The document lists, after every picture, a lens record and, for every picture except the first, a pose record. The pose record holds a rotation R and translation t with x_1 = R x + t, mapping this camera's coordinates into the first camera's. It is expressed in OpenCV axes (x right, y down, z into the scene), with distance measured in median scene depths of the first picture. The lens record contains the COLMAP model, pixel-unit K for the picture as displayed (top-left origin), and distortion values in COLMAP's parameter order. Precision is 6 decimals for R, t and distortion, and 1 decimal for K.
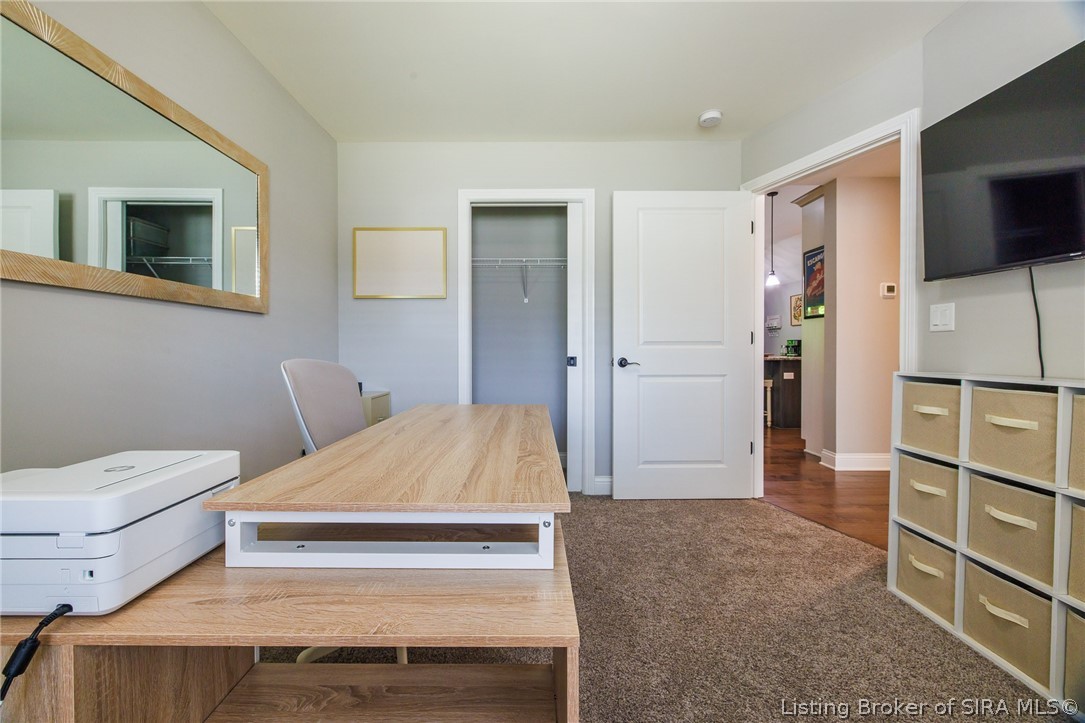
lens RADIAL K [[452.8, 0, 537.3], [0, 452.8, 356.3], [0, 0, 1]] dist [-0.004052, -0.000114]
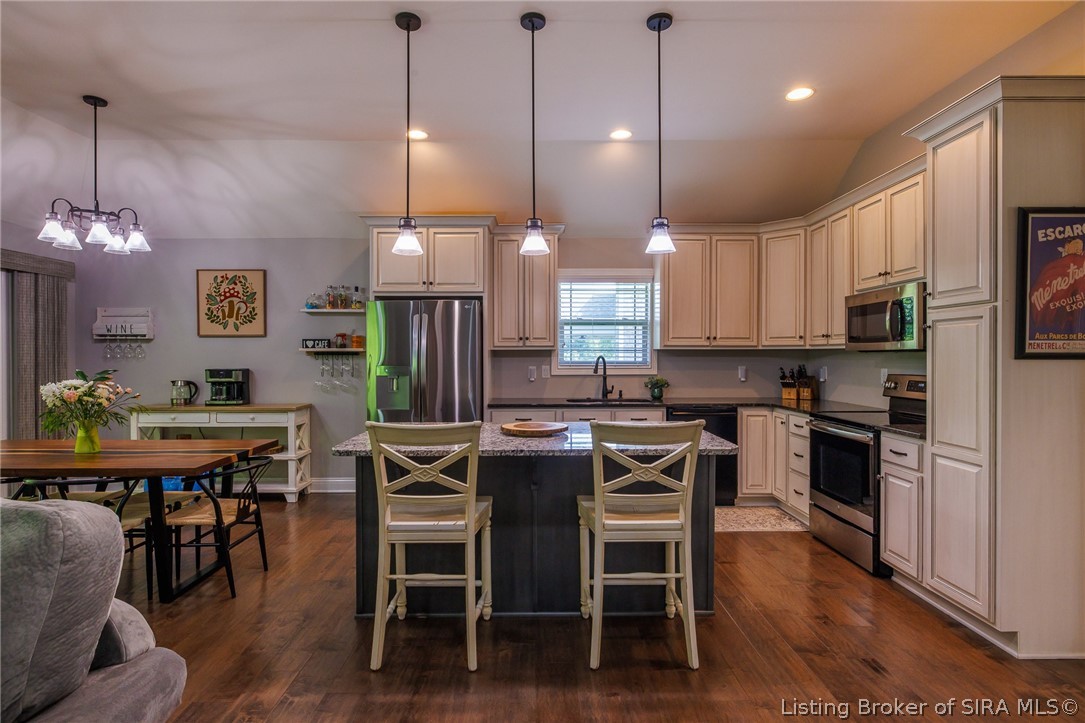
lens RADIAL K [[546.2, 0, 541.0], [0, 546.2, 361.8], [0, 0, 1]] dist [0.000878, 0.000169]
pose [[-0.000003, -0.011240, 0.999937, 0.057171], [0.018026, 0.999774, 0.011239, -0.095622], [-0.999838, 0.018025, 0.000199, 1.496931]]
